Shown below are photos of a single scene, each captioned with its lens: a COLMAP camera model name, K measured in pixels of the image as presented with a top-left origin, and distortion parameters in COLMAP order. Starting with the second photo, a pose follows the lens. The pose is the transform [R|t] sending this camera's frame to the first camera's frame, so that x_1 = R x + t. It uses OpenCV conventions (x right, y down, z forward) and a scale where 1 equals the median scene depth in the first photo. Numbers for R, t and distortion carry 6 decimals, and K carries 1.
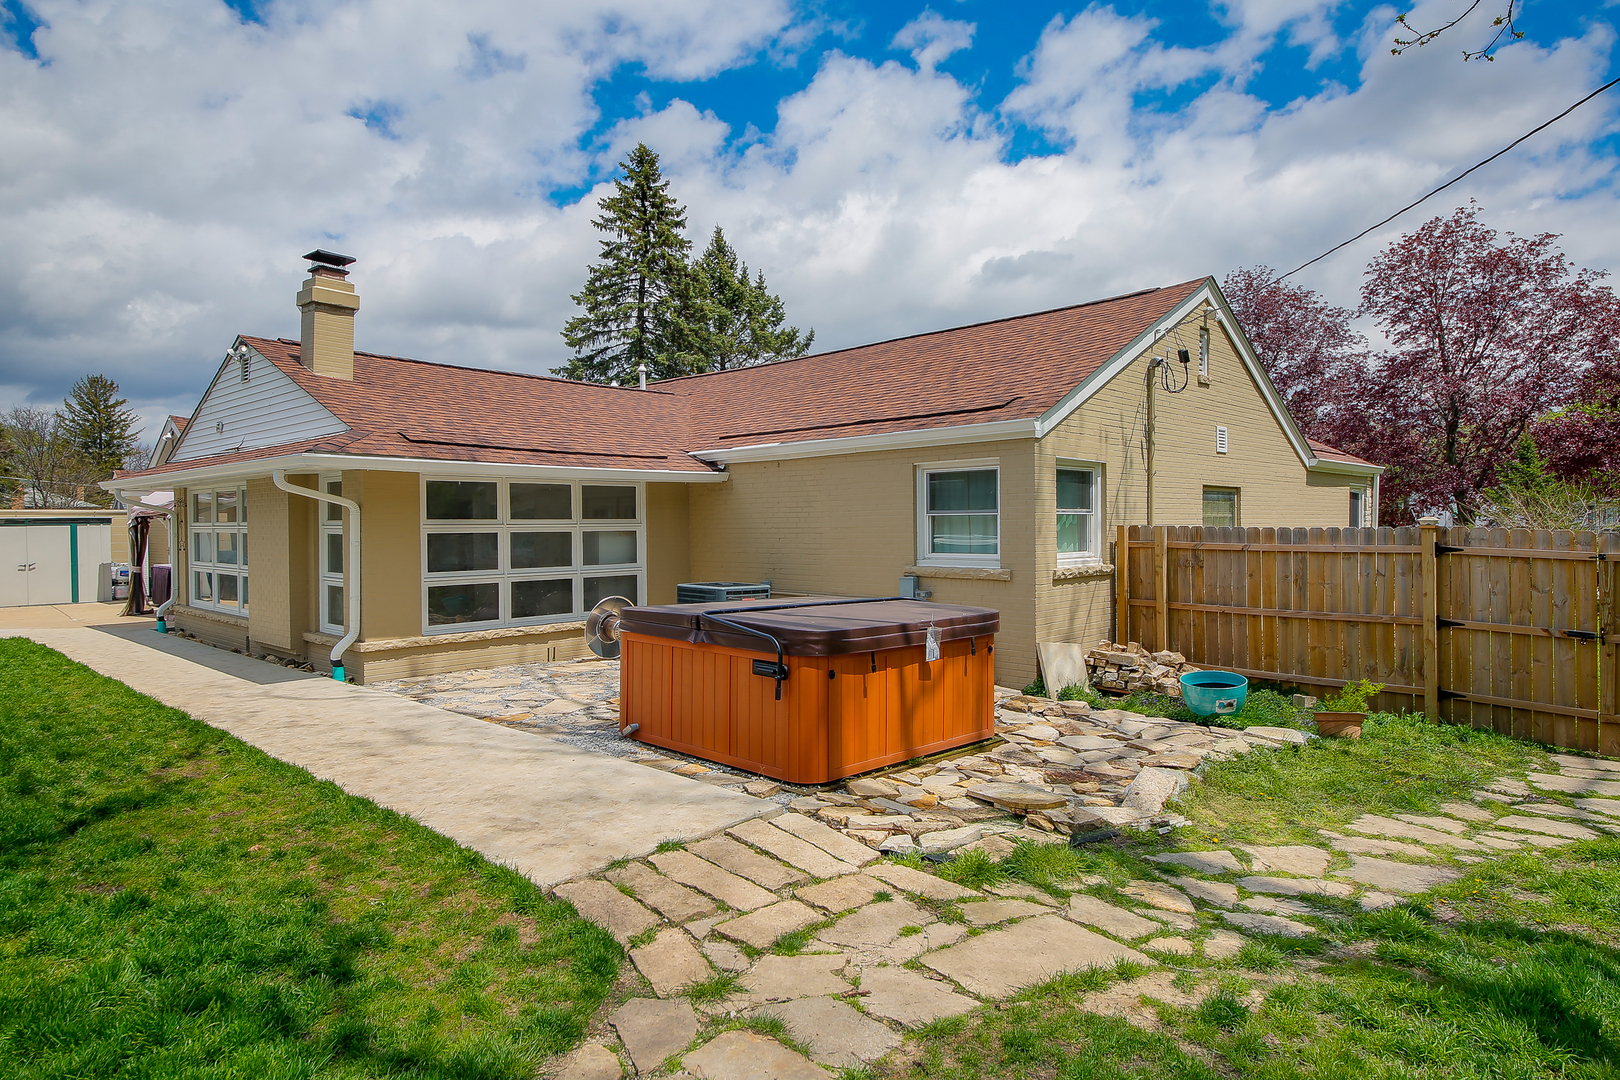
lens RADIAL K [[954.7, 0, 814.1], [0, 954.7, 545.8], [0, 0, 1]] dist [0.029741, -0.002067]
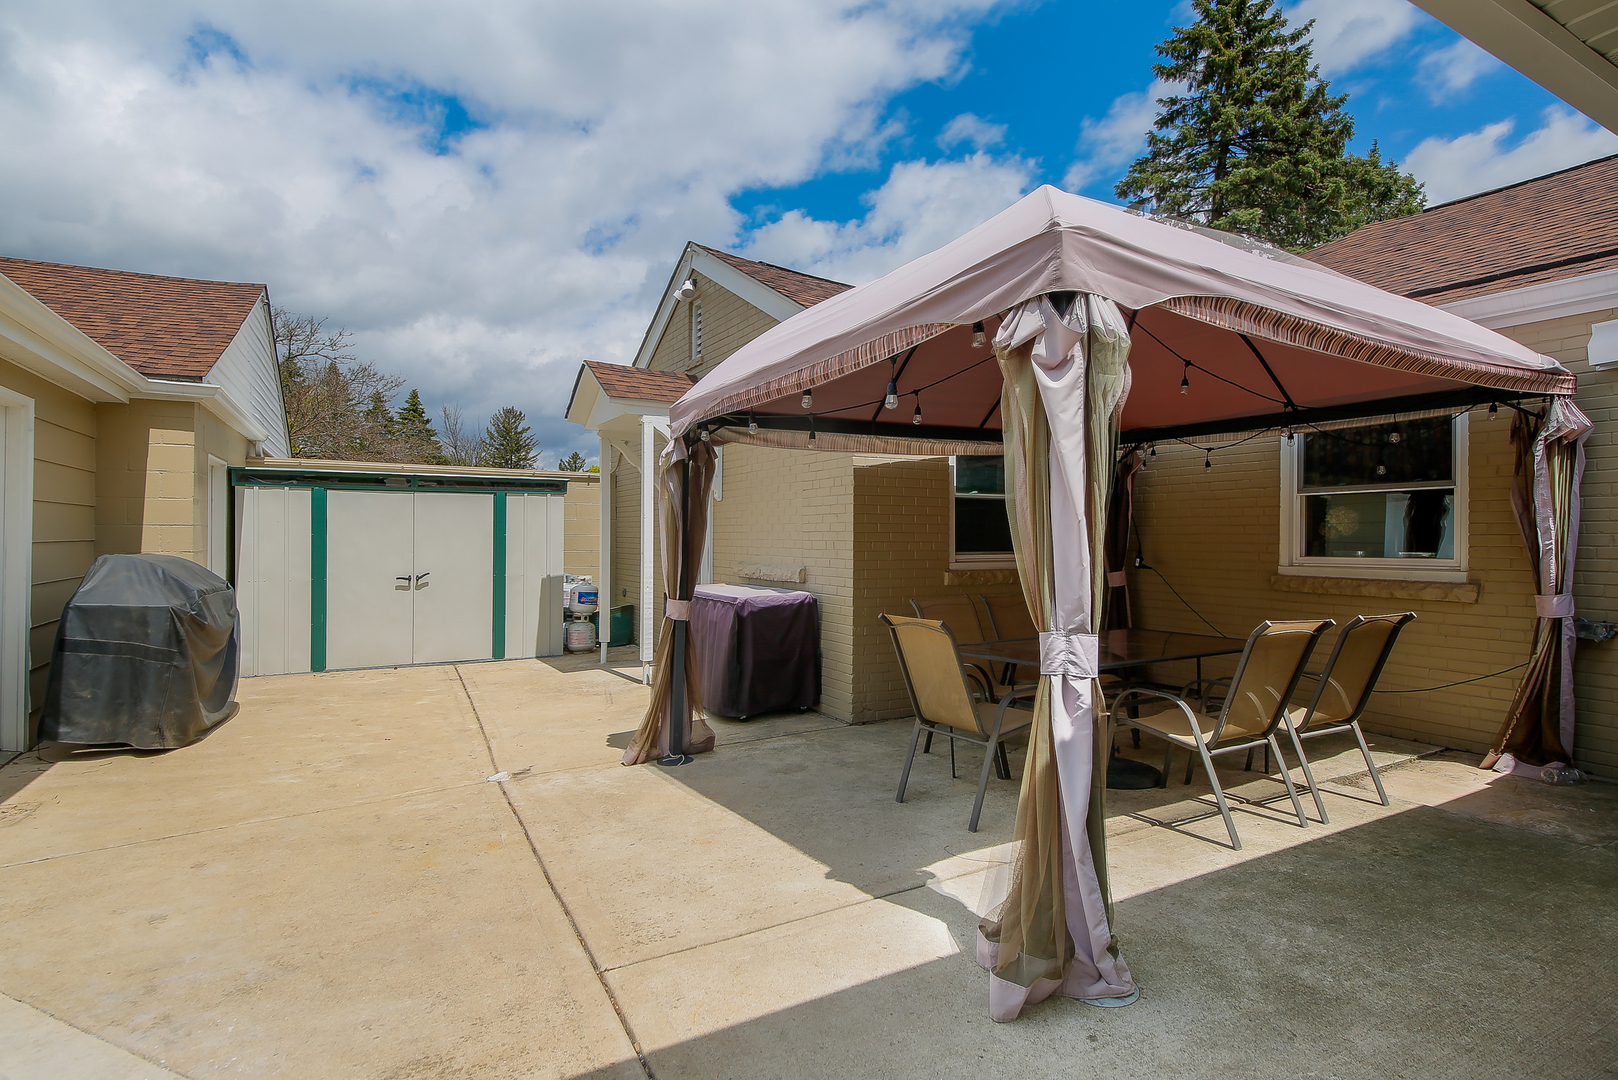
lens RADIAL K [[817.7, 0, 813.8], [0, 817.7, 534.8], [0, 0, 1]] dist [0.004321, 0.000252]
pose [[0.962254, 0.006549, -0.272075, -0.311979], [-0.013071, 0.999669, -0.022166, 0.003405], [0.271840, 0.024886, 0.962021, 0.405593]]
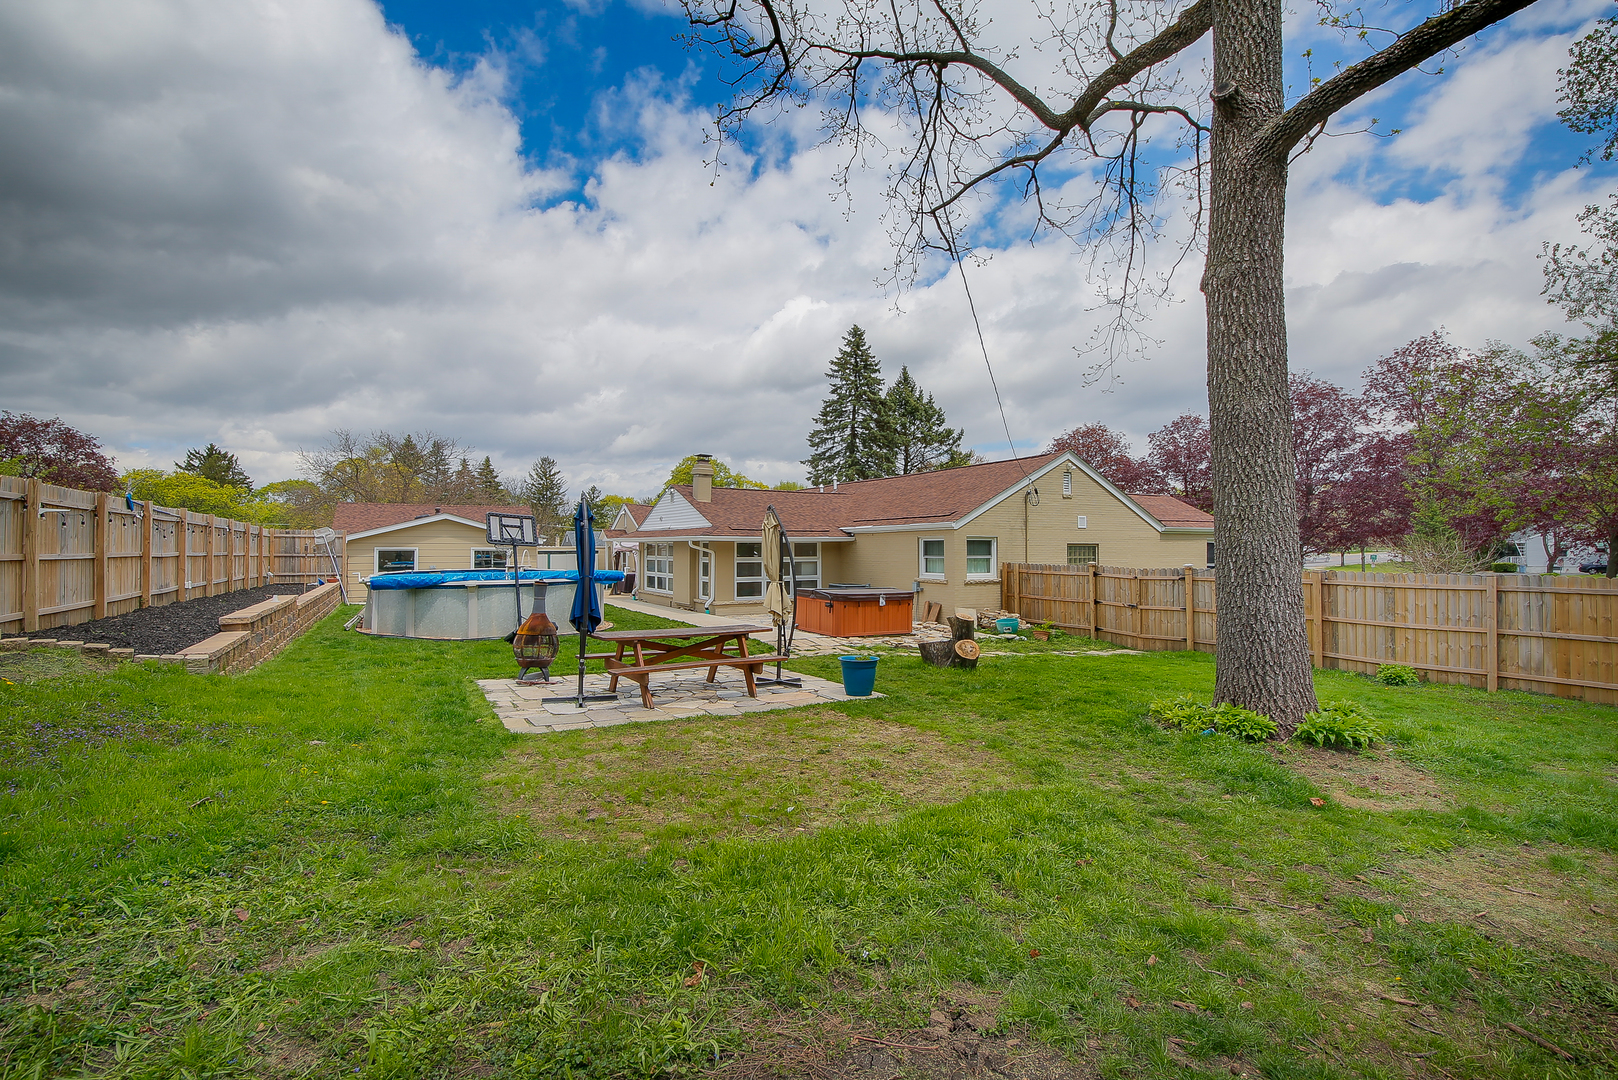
lens RADIAL K [[743.5, 0, 806.5], [0, 743.5, 544.0], [0, 0, 1]] dist [-0.000055, 0.000019]
pose [[0.961716, 0.005366, -0.273995, 0.099286], [-0.012891, 0.999587, -0.025672, -0.003634], [0.273744, 0.028222, 0.961388, -0.265014]]
